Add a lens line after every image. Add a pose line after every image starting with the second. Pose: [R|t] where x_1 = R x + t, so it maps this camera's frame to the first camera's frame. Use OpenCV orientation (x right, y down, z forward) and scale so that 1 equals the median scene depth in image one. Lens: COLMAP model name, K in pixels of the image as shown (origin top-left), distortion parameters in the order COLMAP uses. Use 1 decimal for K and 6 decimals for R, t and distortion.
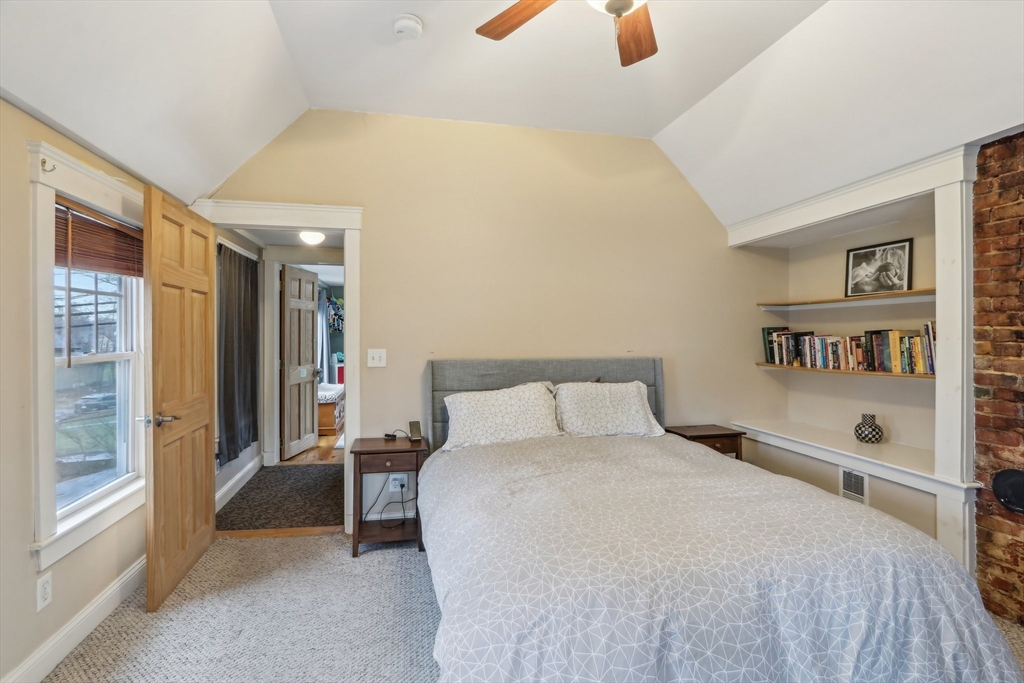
lens RADIAL K [[488.8, 0, 511.2], [0, 488.8, 335.9], [0, 0, 1]] dist [-0.021414, 0.004150]
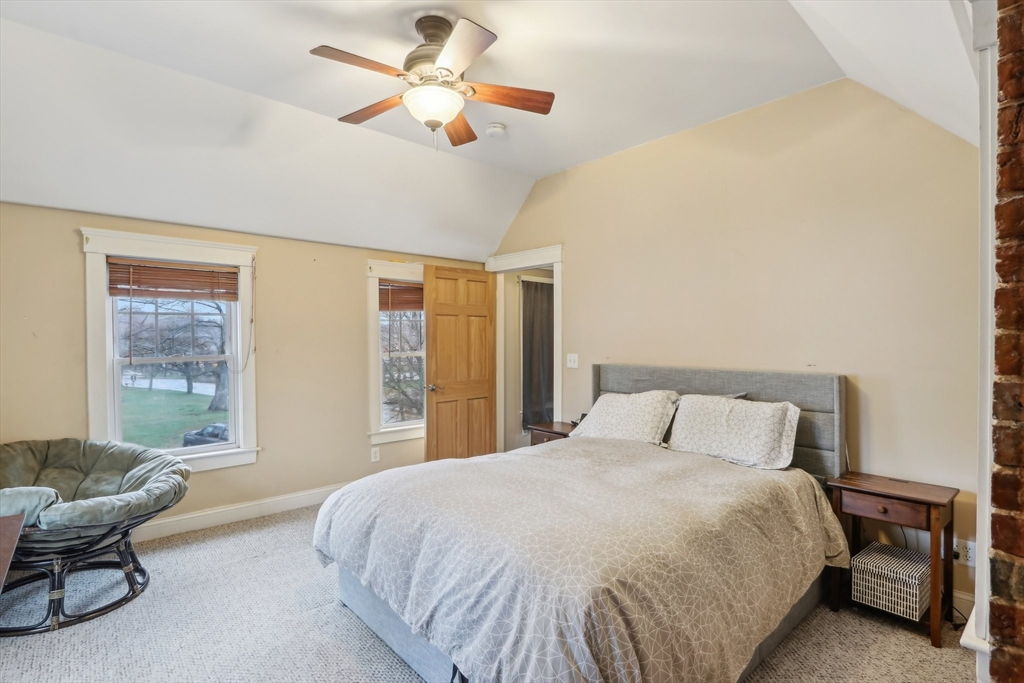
lens RADIAL K [[514.9, 0, 508.9], [0, 514.9, 343.0], [0, 0, 1]] dist [-0.006646, -0.000167]
pose [[0.483613, 0.007467, -0.875250, 1.190245], [-0.001081, 0.999968, 0.007934, -0.015851], [0.875282, -0.002891, 0.483605, 0.301266]]
